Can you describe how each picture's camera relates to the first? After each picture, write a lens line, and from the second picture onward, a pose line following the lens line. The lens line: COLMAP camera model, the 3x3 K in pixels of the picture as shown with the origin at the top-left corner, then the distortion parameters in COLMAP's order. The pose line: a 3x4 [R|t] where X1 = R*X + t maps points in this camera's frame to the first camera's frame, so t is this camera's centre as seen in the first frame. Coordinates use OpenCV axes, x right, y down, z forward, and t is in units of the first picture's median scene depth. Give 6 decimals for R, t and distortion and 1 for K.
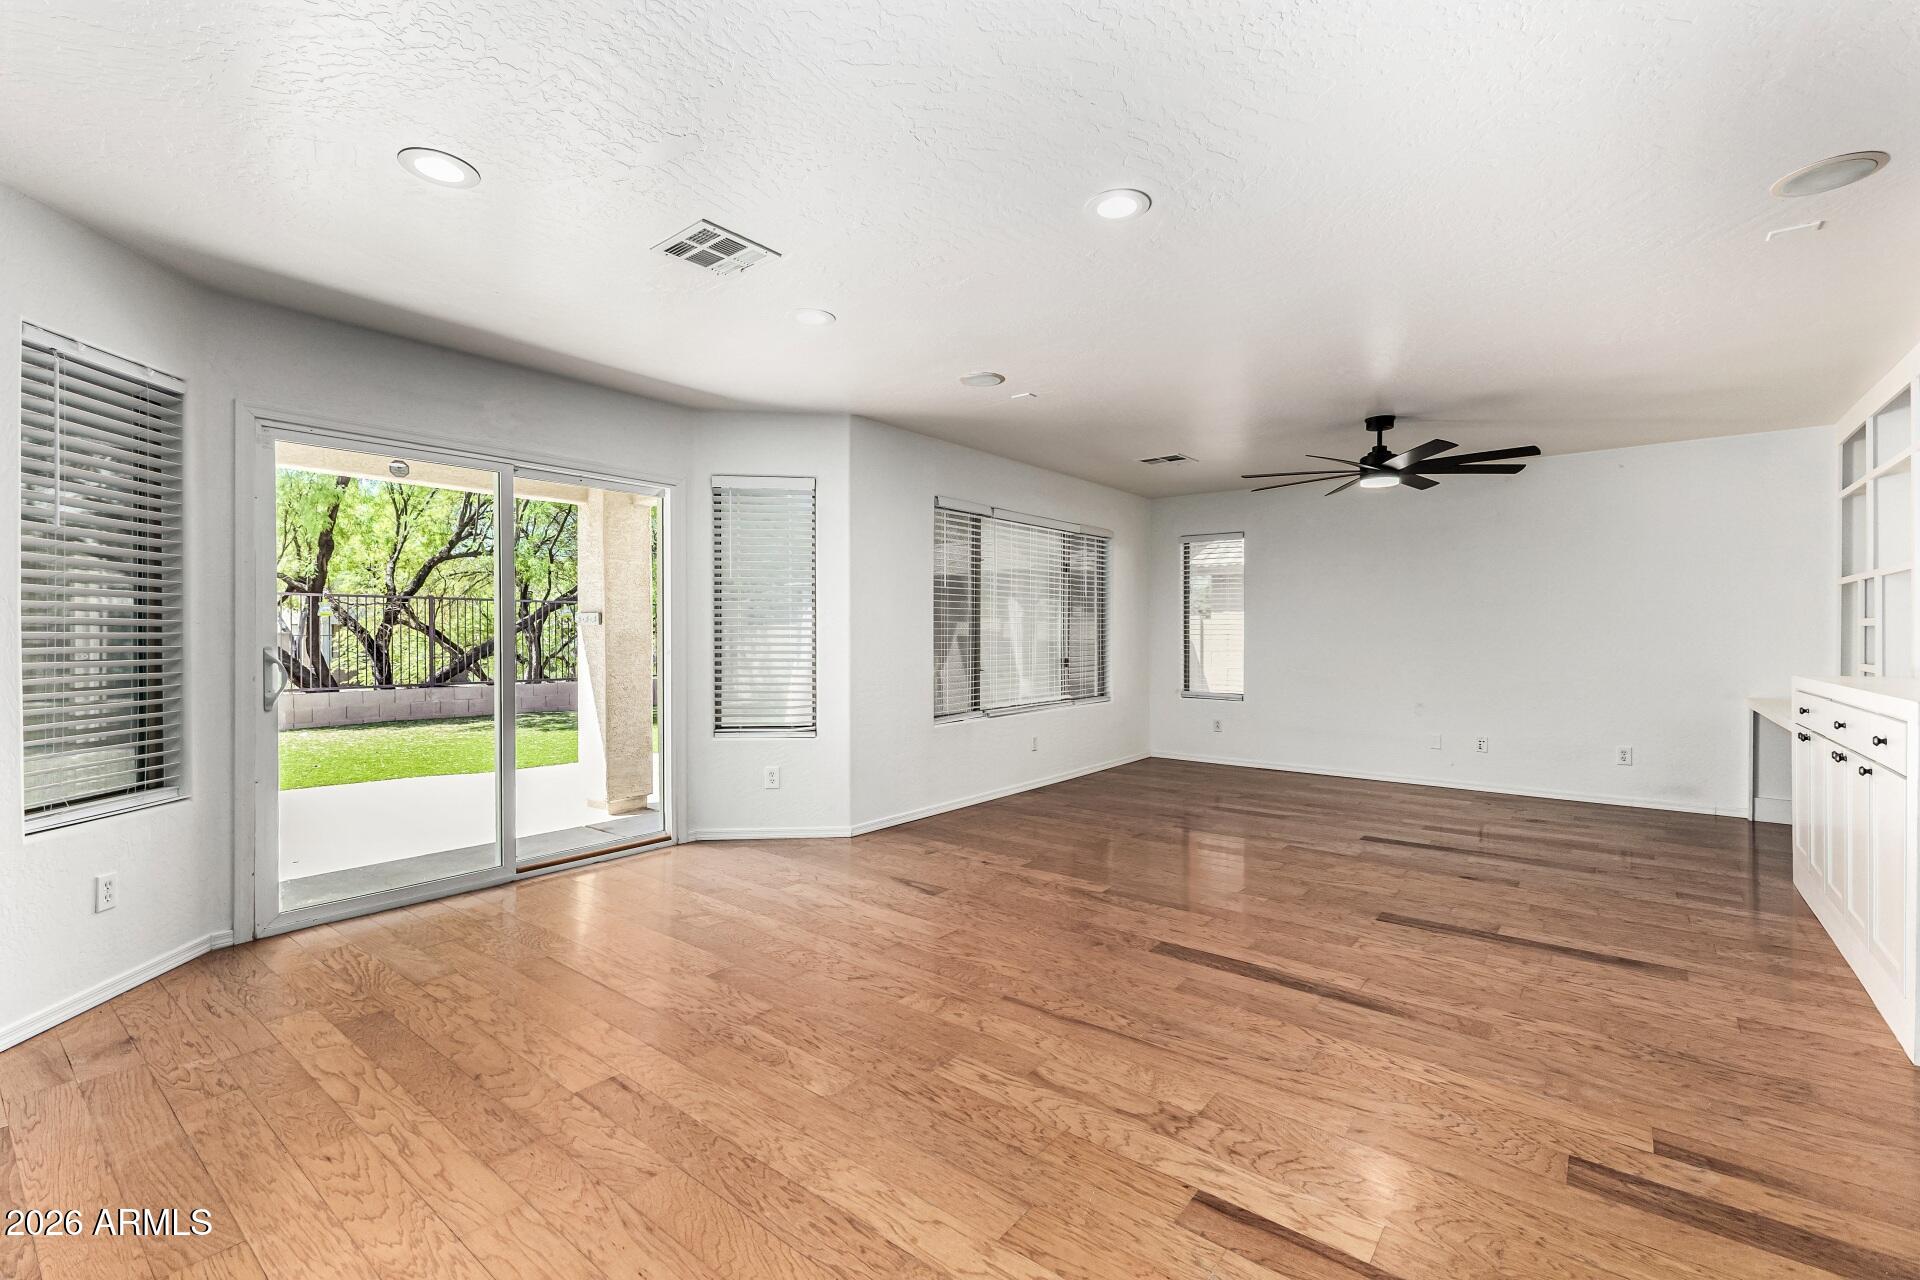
lens RADIAL K [[828.7, 0, 958.5], [0, 828.7, 633.8], [0, 0, 1]] dist [0.003662, -0.000717]
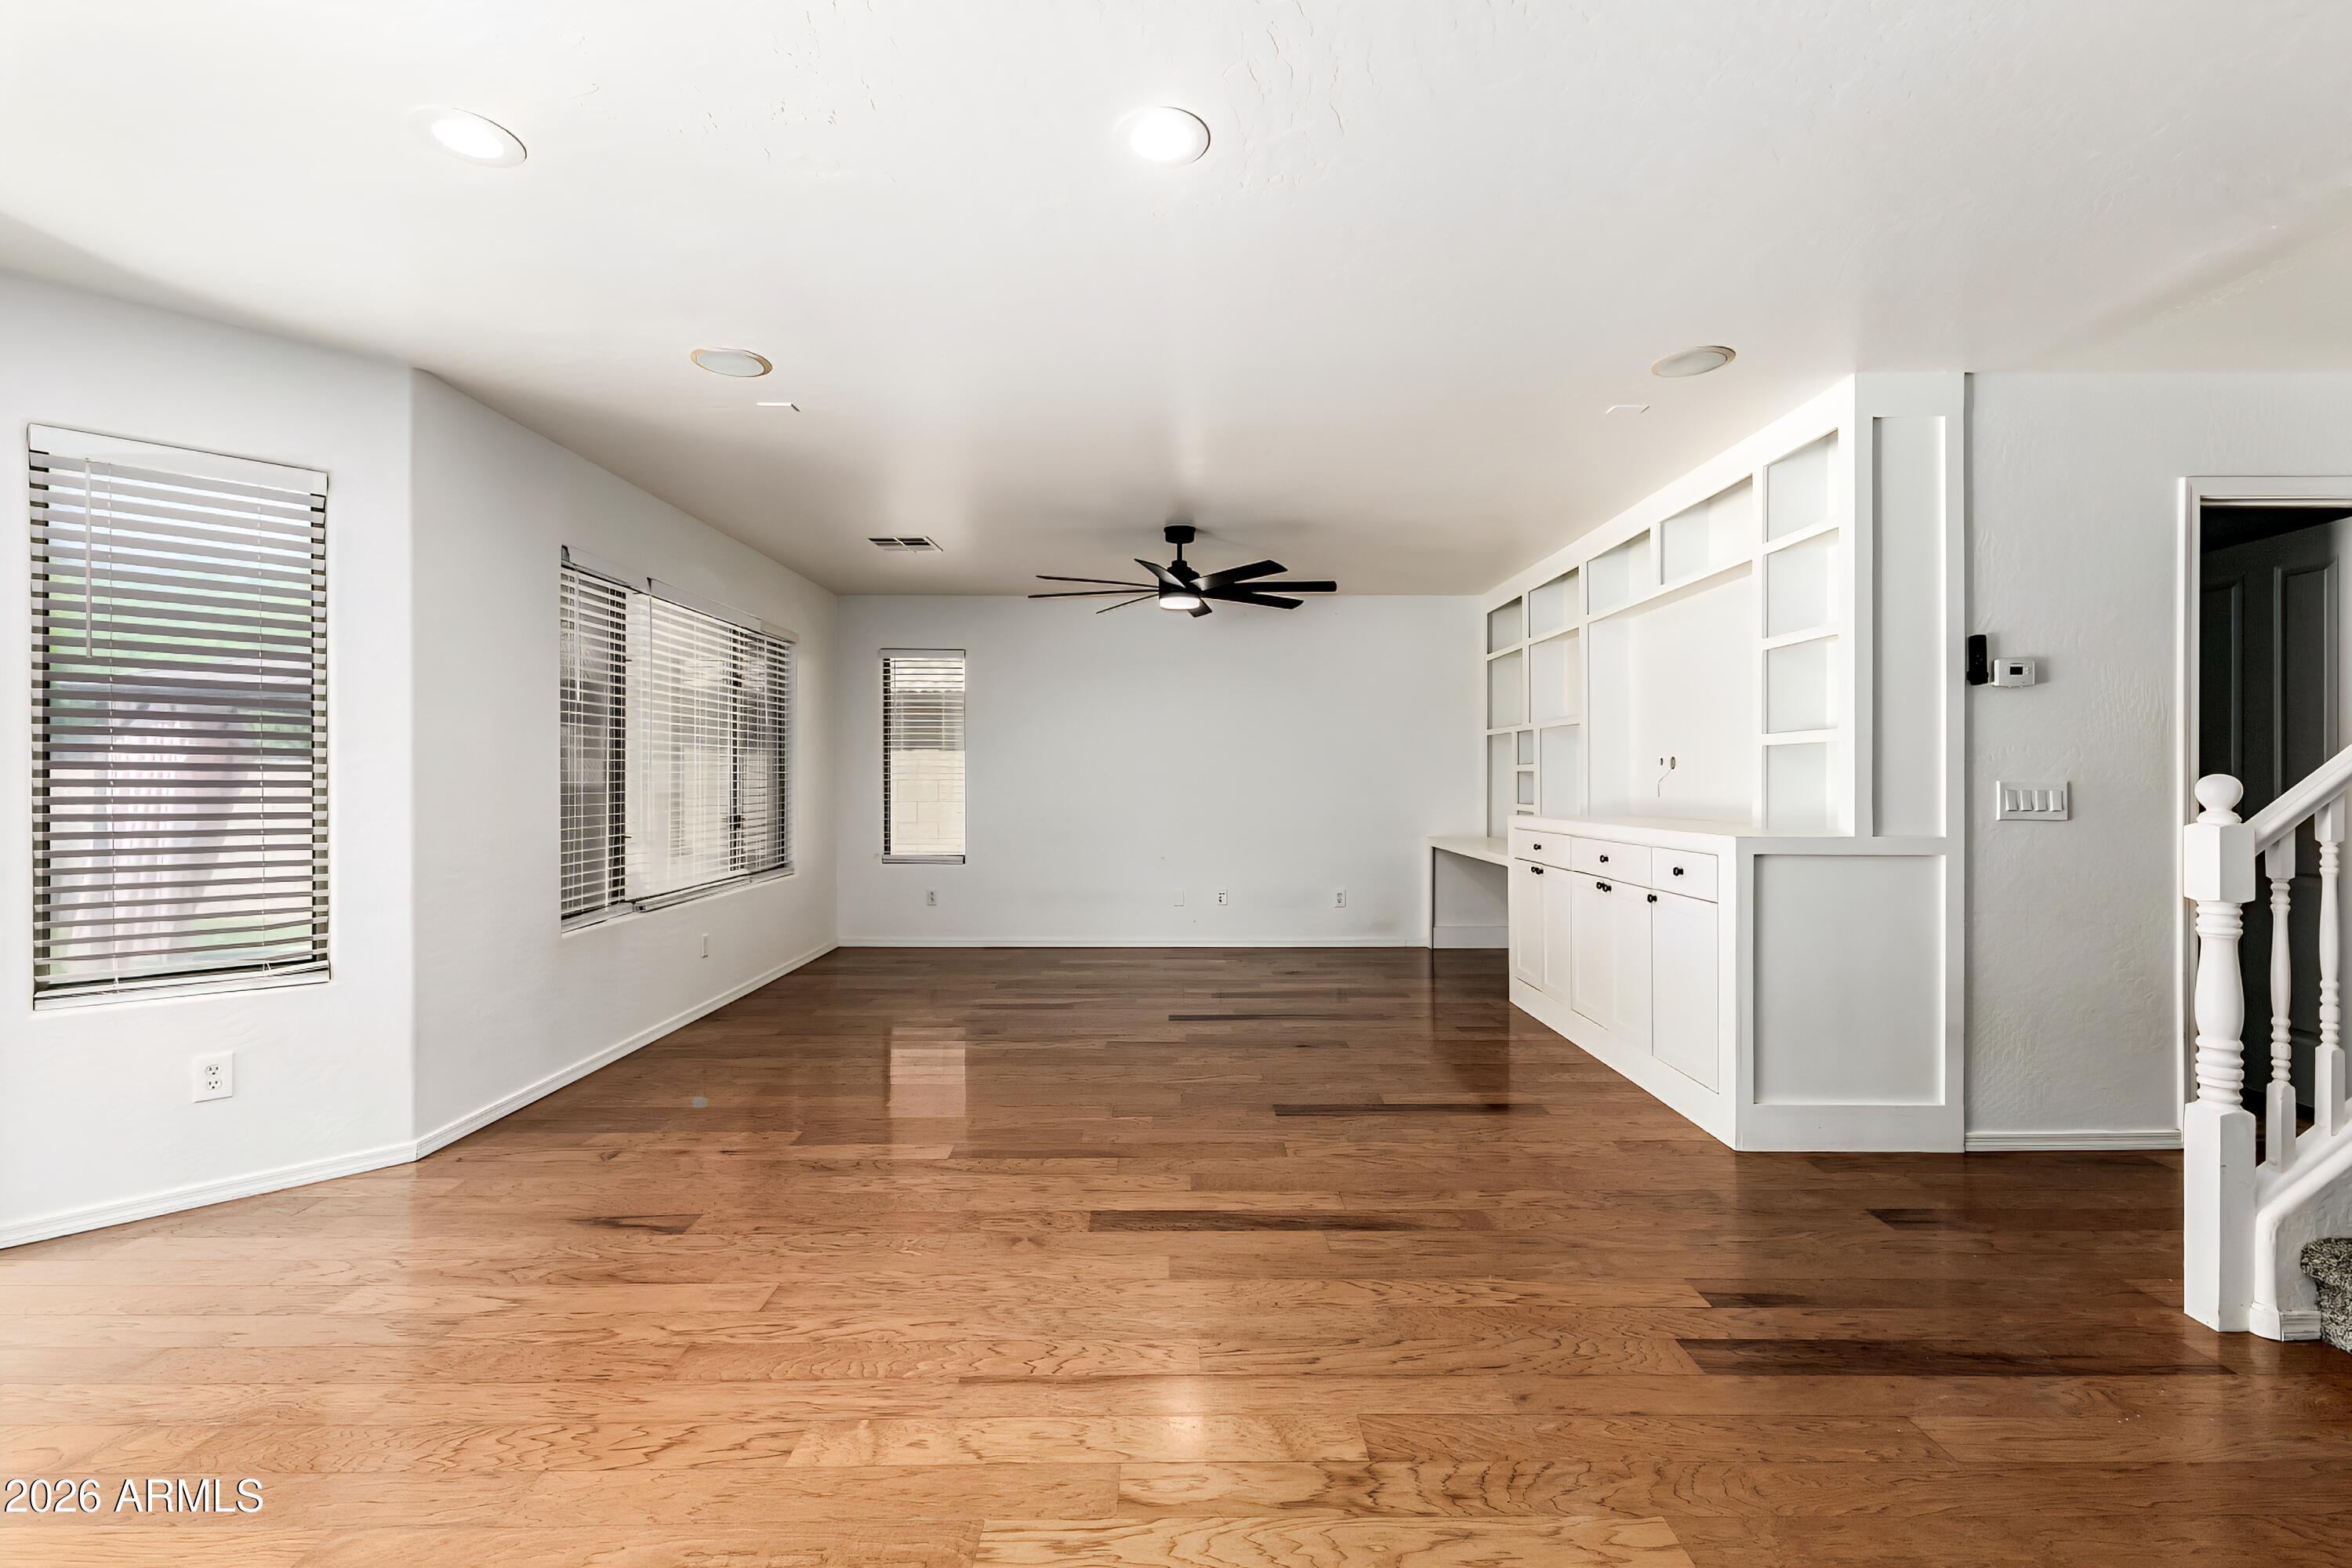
lens RADIAL K [[1013.7, 0, 1175.9], [0, 1013.7, 781.4], [0, 0, 1]] dist [0.009226, -0.002158]
pose [[0.777859, -0.002362, 0.628434, -0.191045], [0.001569, 0.999997, 0.001816, 0.001281], [-0.628437, -0.000426, 0.777860, 0.217995]]
